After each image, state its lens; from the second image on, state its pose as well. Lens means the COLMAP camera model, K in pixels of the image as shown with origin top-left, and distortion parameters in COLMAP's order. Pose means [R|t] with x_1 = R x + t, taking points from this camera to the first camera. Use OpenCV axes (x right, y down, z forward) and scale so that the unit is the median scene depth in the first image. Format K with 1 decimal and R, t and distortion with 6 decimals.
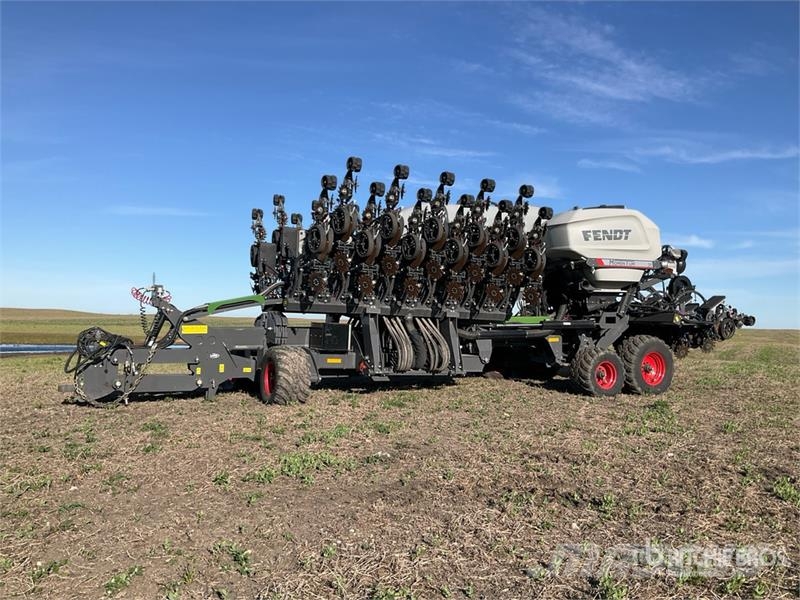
lens RADIAL K [[634.2, 0, 400.0], [0, 634.2, 300.0], [0, 0, 1]] dist [0.091582, -0.178923]
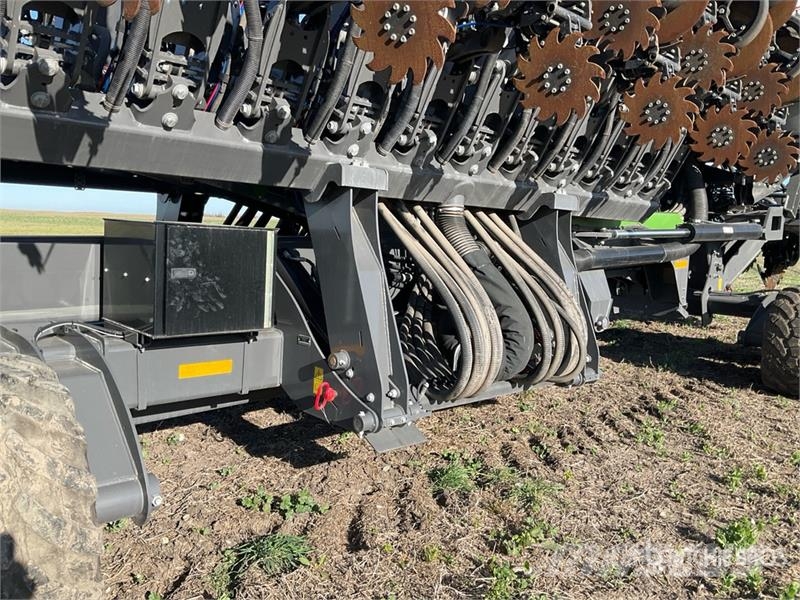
lens RADIAL K [[634.2, 0, 400.0], [0, 634.2, 300.0], [0, 0, 1]] dist [0.091582, -0.178923]
pose [[0.960715, -0.018958, 0.276889, -0.091080], [-0.025758, 0.987268, 0.156966, 0.022008], [-0.276339, -0.157932, 0.947995, 0.671195]]
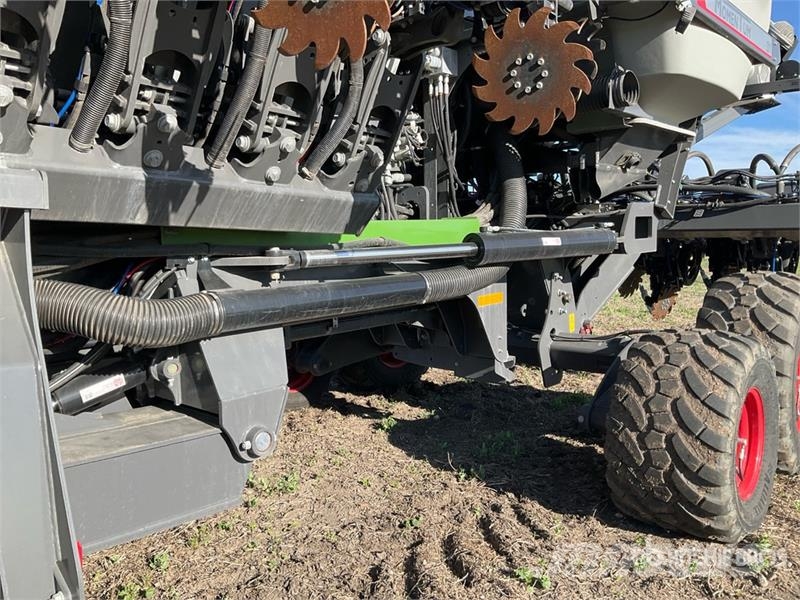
lens RADIAL K [[634.2, 0, 400.0], [0, 634.2, 300.0], [0, 0, 1]] dist [0.091582, -0.178923]
pose [[0.933341, -0.058603, 0.354176, 0.110127], [0.017743, 0.992910, 0.117533, 0.030634], [-0.358553, -0.103414, 0.927764, 0.819057]]
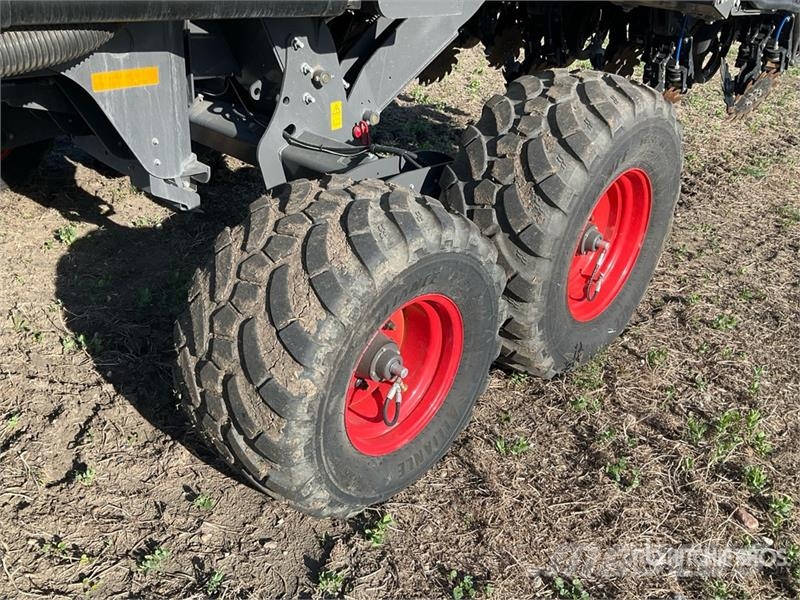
lens RADIAL K [[695.7, 0, 387.8], [0, 695.7, 288.1], [0, 0, 1]] dist [0.009806, -0.001229]
pose [[0.938976, -0.100165, 0.329076, 0.262379], [-0.072194, 0.877973, 0.473236, 0.017968], [-0.336321, -0.468114, 0.817164, 0.867514]]
